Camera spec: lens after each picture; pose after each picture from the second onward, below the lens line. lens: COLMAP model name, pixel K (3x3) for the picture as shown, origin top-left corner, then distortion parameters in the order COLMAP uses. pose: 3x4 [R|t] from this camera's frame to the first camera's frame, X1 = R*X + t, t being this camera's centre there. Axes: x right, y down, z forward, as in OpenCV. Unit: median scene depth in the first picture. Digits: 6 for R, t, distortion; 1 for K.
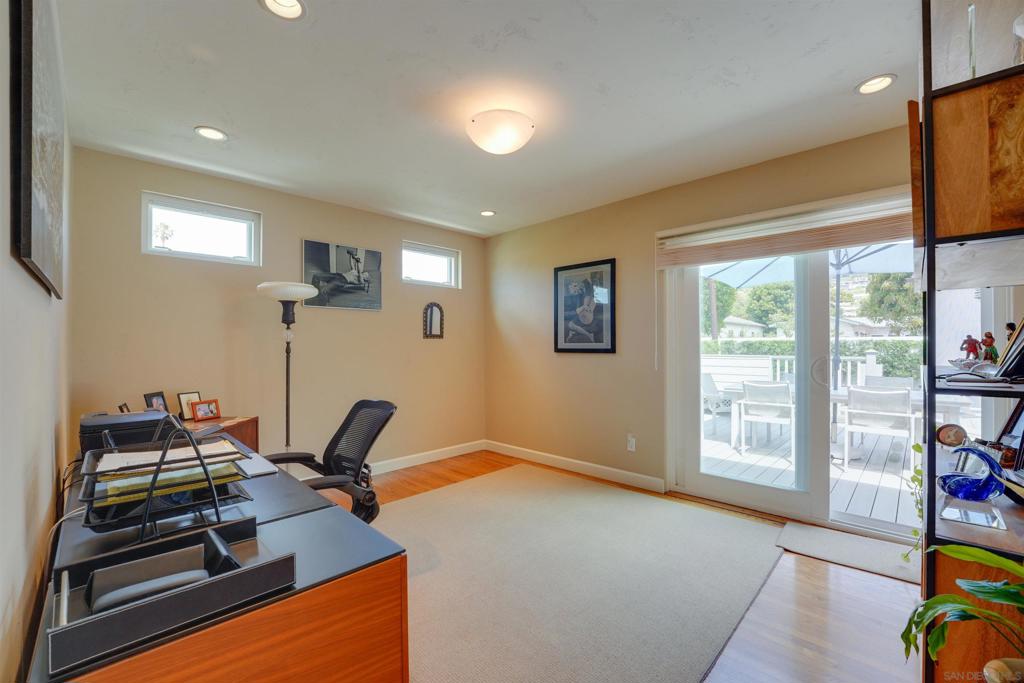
lens RADIAL K [[417.5, 0, 508.4], [0, 417.5, 344.1], [0, 0, 1]] dist [-0.029826, 0.004588]
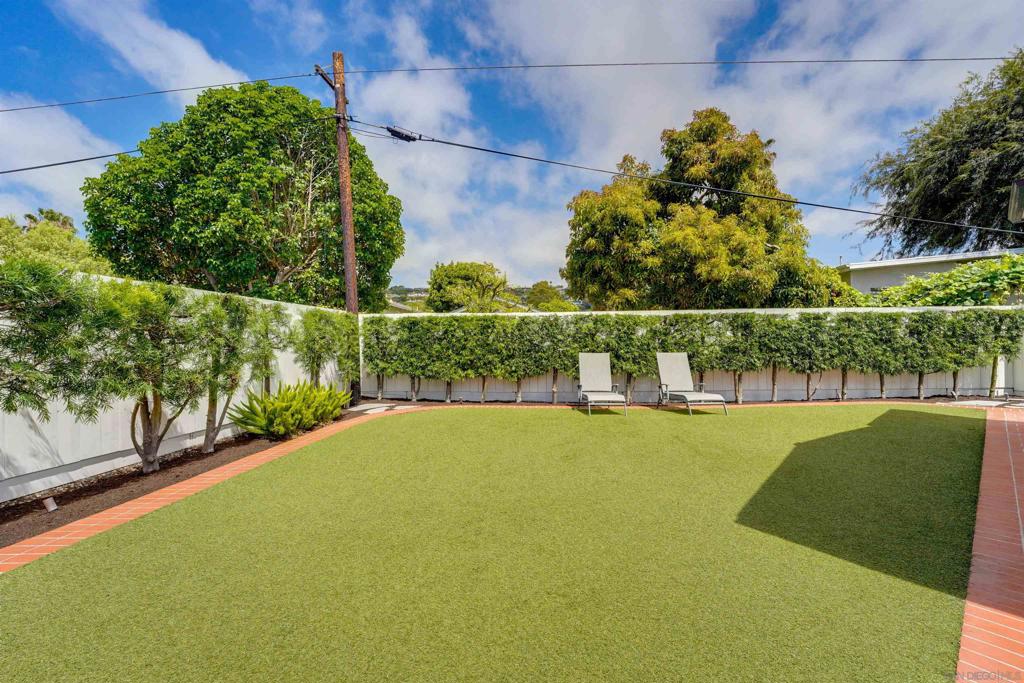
lens RADIAL K [[417.5, 0, 508.4], [0, 417.5, 344.1], [0, 0, 1]] dist [-0.029826, 0.004588]
pose [[0.767544, -0.007986, 0.640946, 0.351150], [0.018301, 0.999788, -0.009458, 0.032865], [-0.640735, 0.018989, 0.767527, 0.539122]]
